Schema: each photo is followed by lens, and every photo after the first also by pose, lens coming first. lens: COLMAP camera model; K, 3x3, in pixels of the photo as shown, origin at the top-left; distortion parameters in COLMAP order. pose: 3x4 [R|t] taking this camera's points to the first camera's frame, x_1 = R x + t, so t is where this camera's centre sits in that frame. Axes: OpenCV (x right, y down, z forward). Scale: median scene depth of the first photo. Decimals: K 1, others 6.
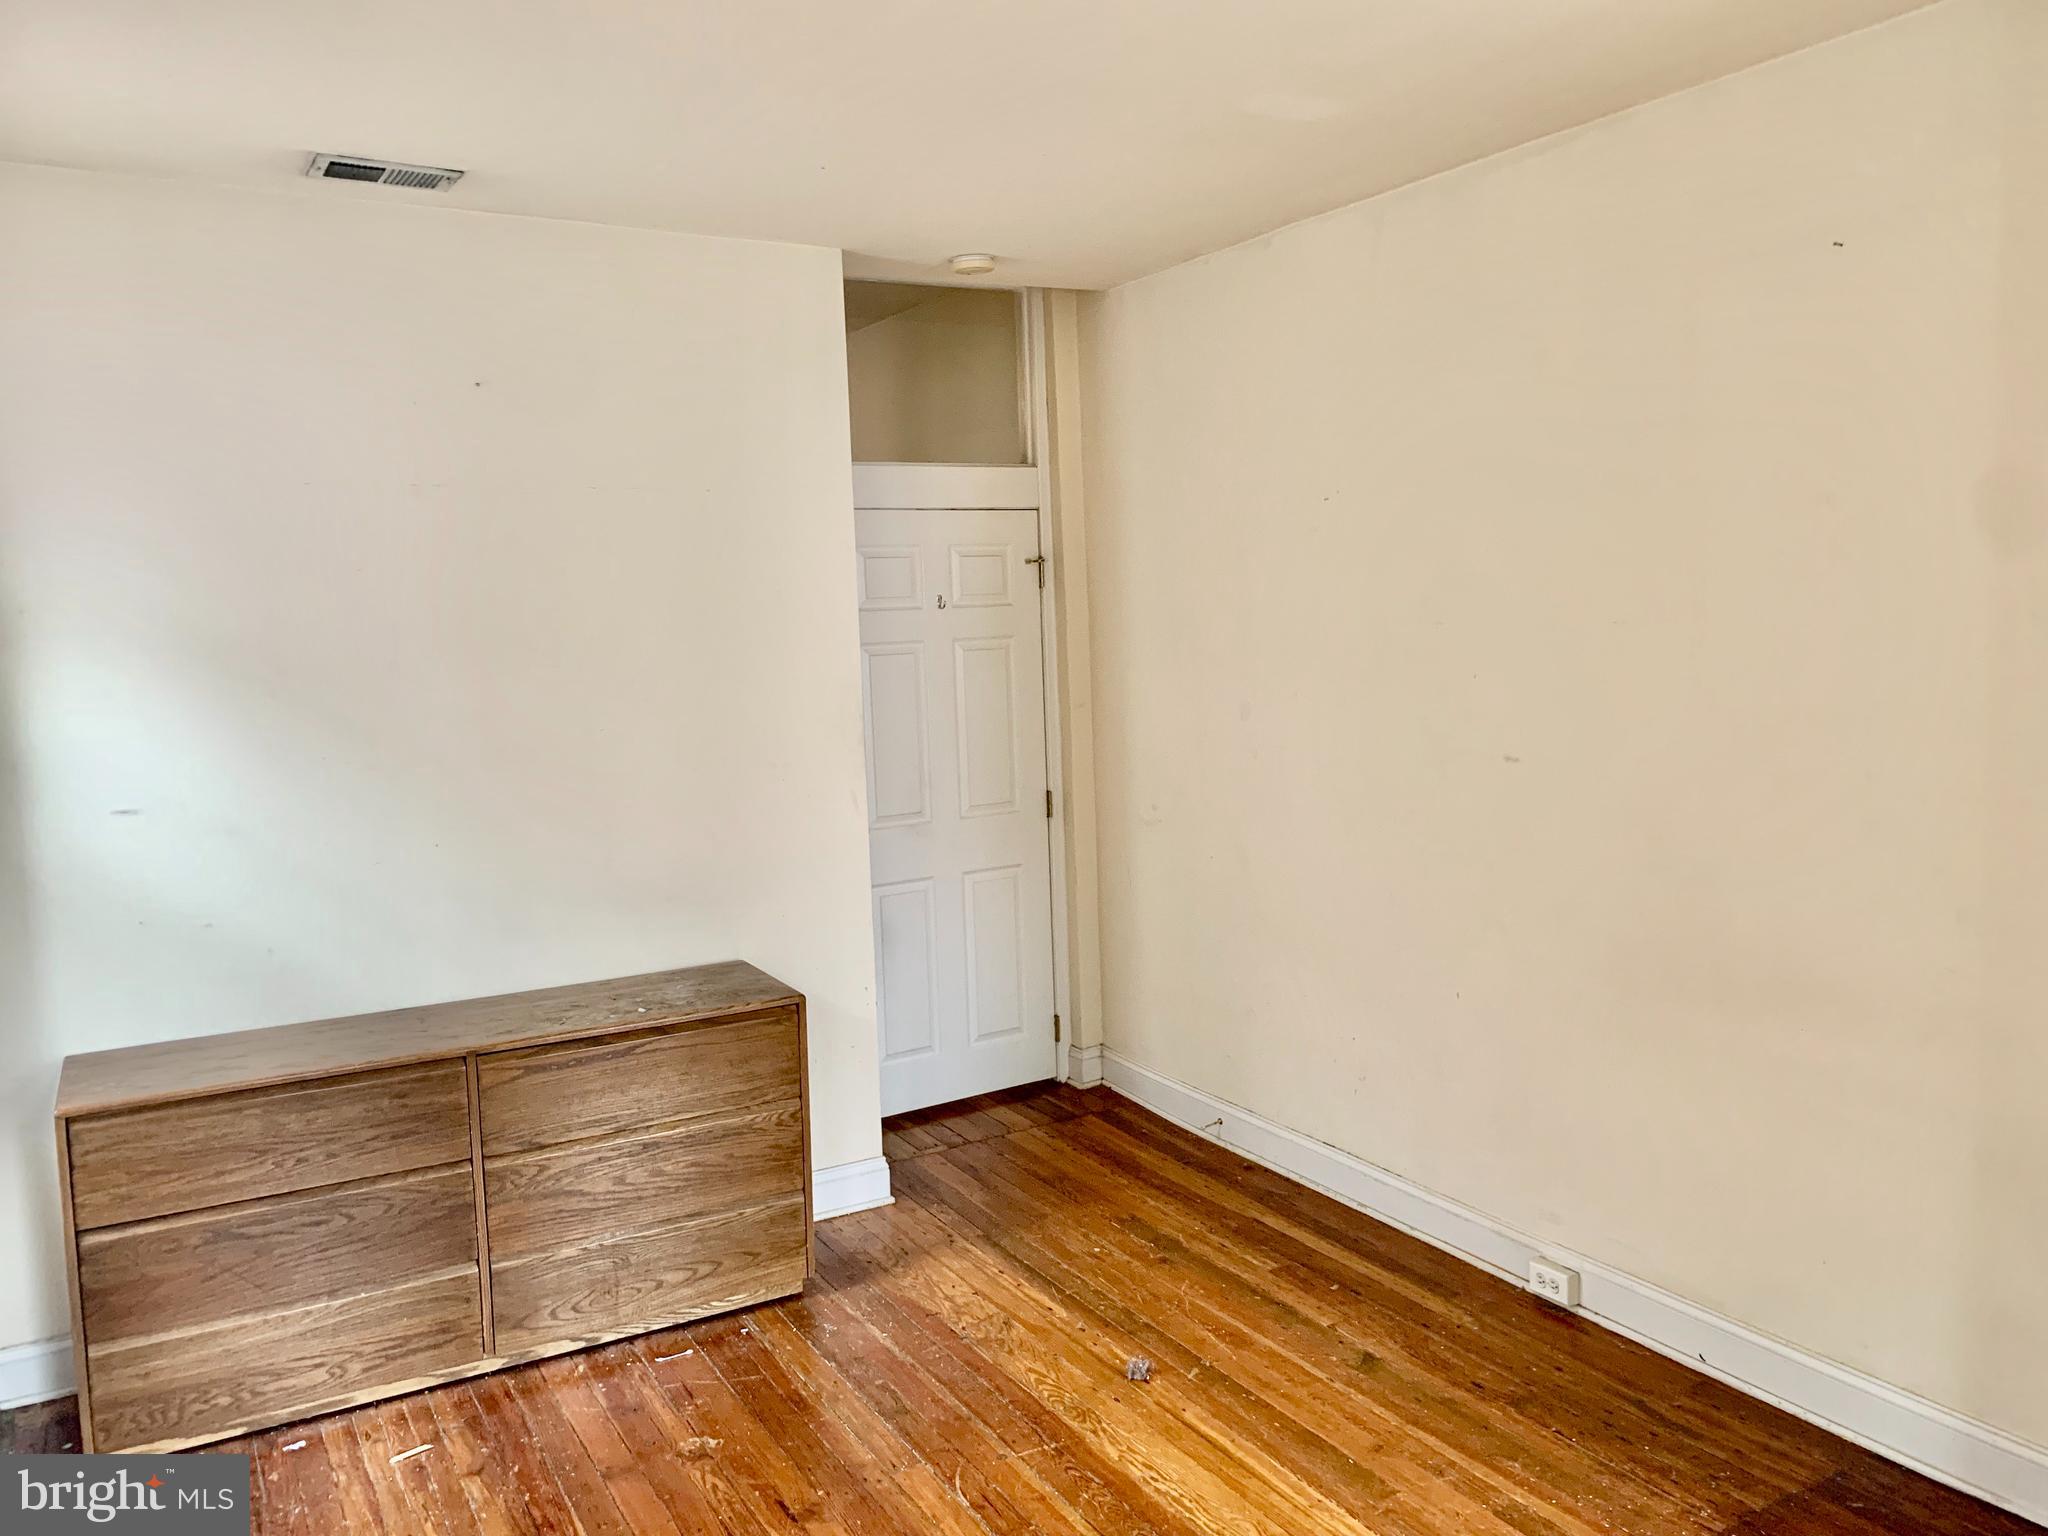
lens RADIAL K [[1566.9, 0, 1024.7], [0, 1566.9, 766.2], [0, 0, 1]] dist [0.002243, -0.007603]
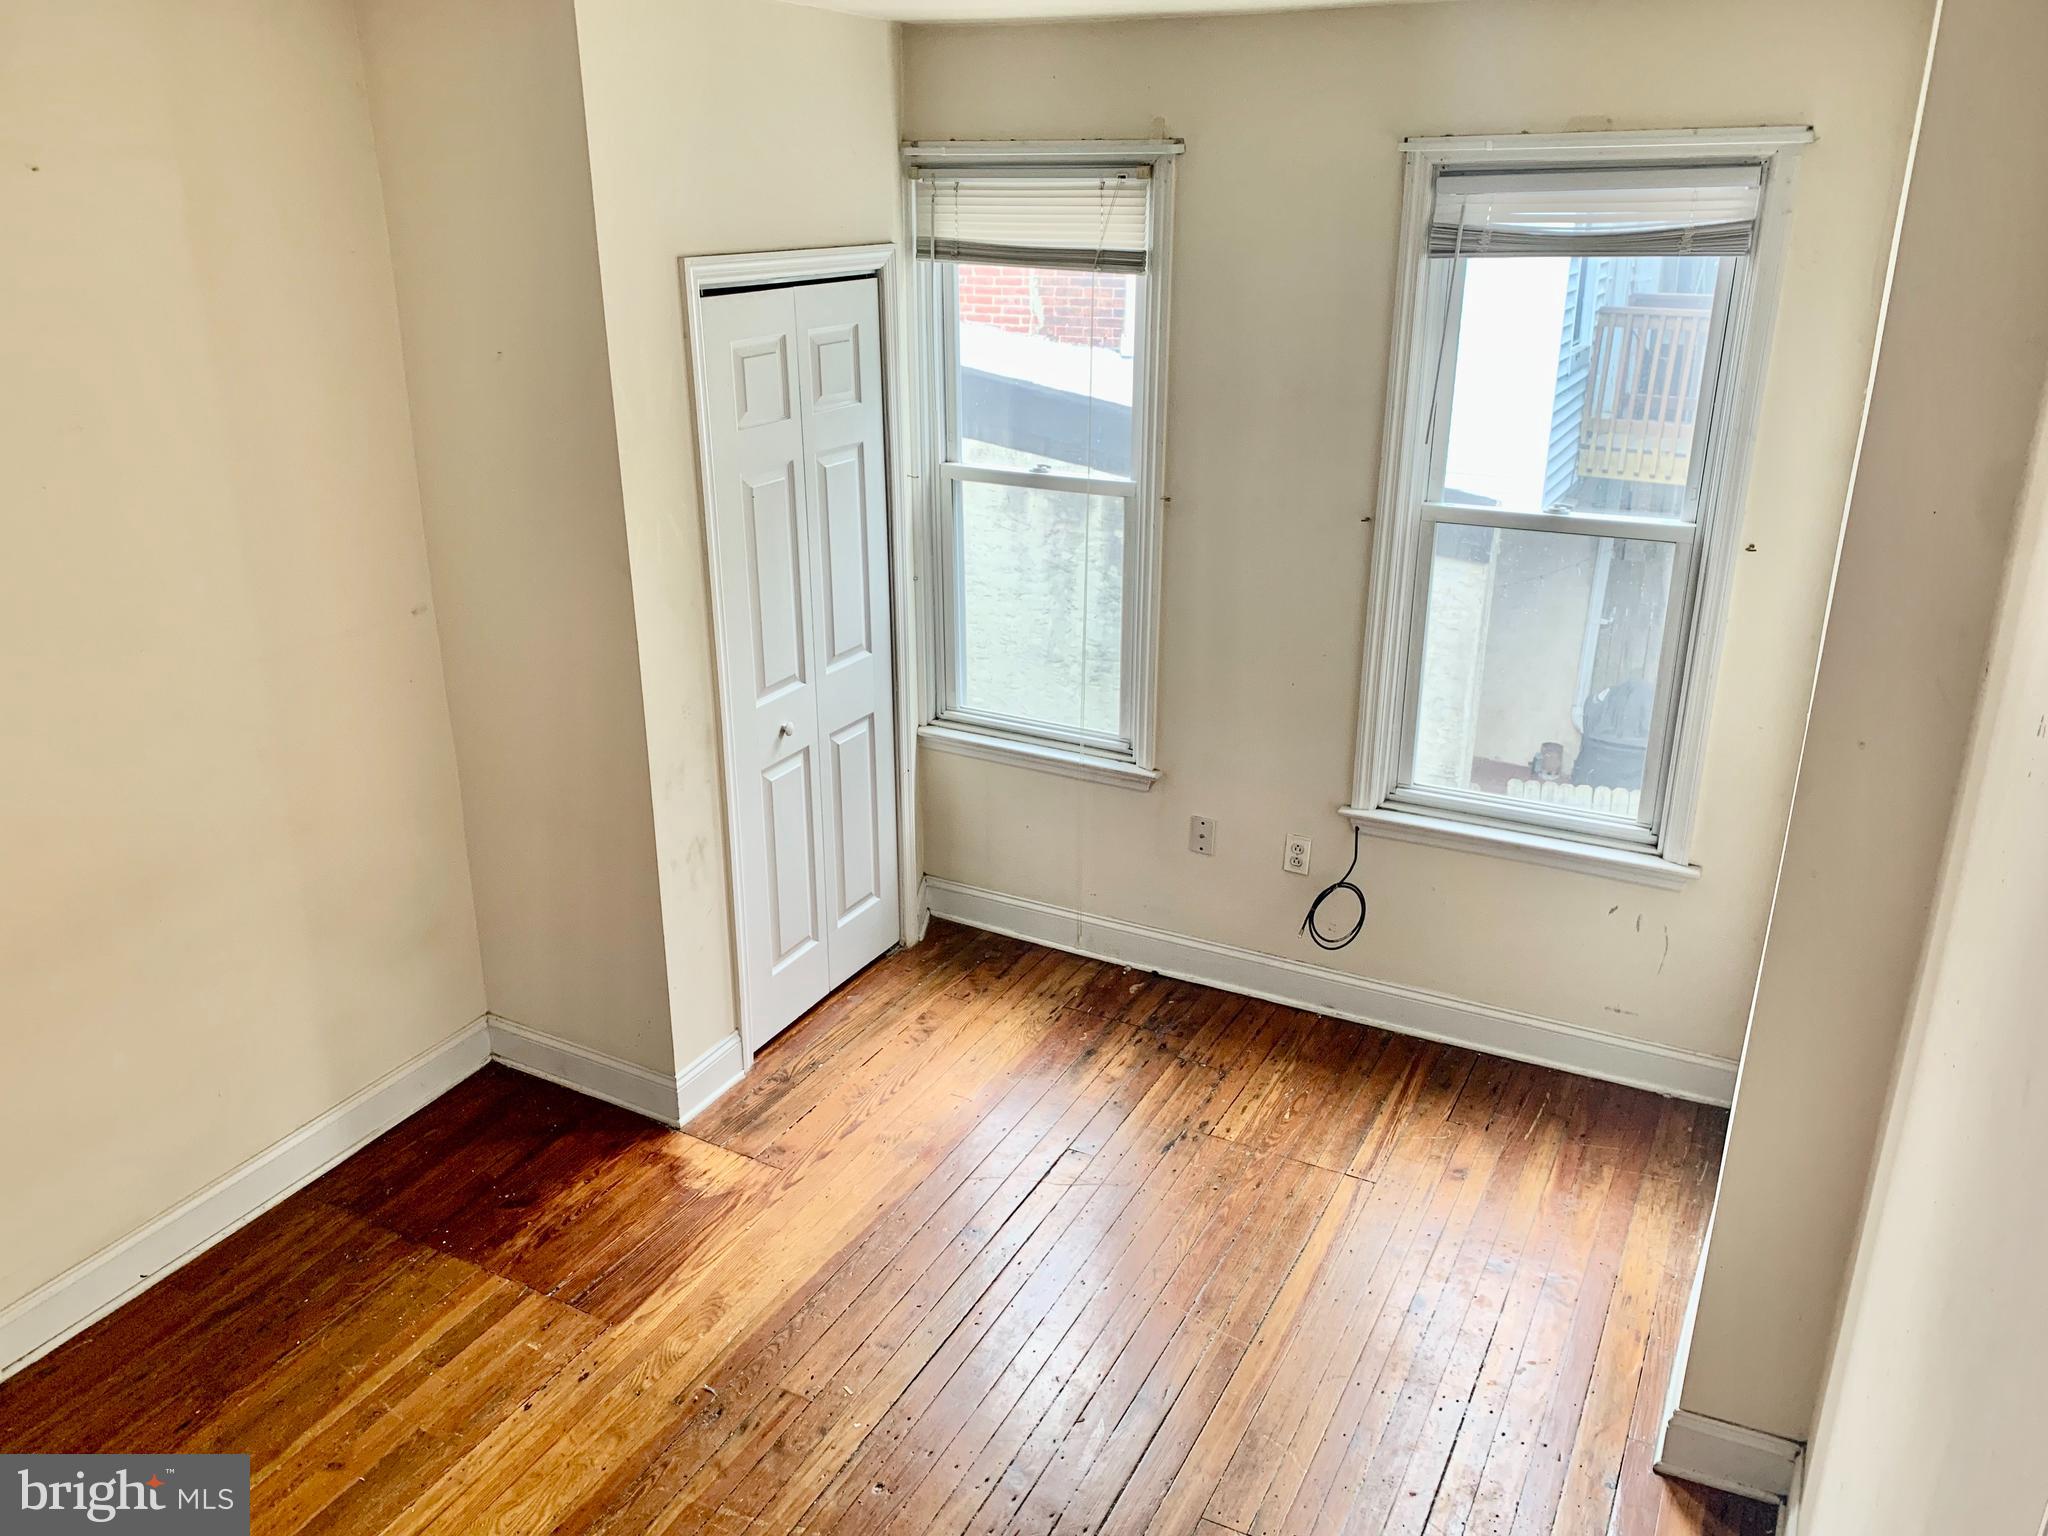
lens RADIAL K [[1566.9, 0, 1022.7], [0, 1566.9, 769.9], [0, 0, 1]] dist [0.002243, -0.007603]
pose [[-0.537637, -0.272884, 0.797798, -0.652629], [0.105419, 0.917002, 0.384700, -0.278820], [-0.836561, 0.290932, -0.464247, 0.982035]]
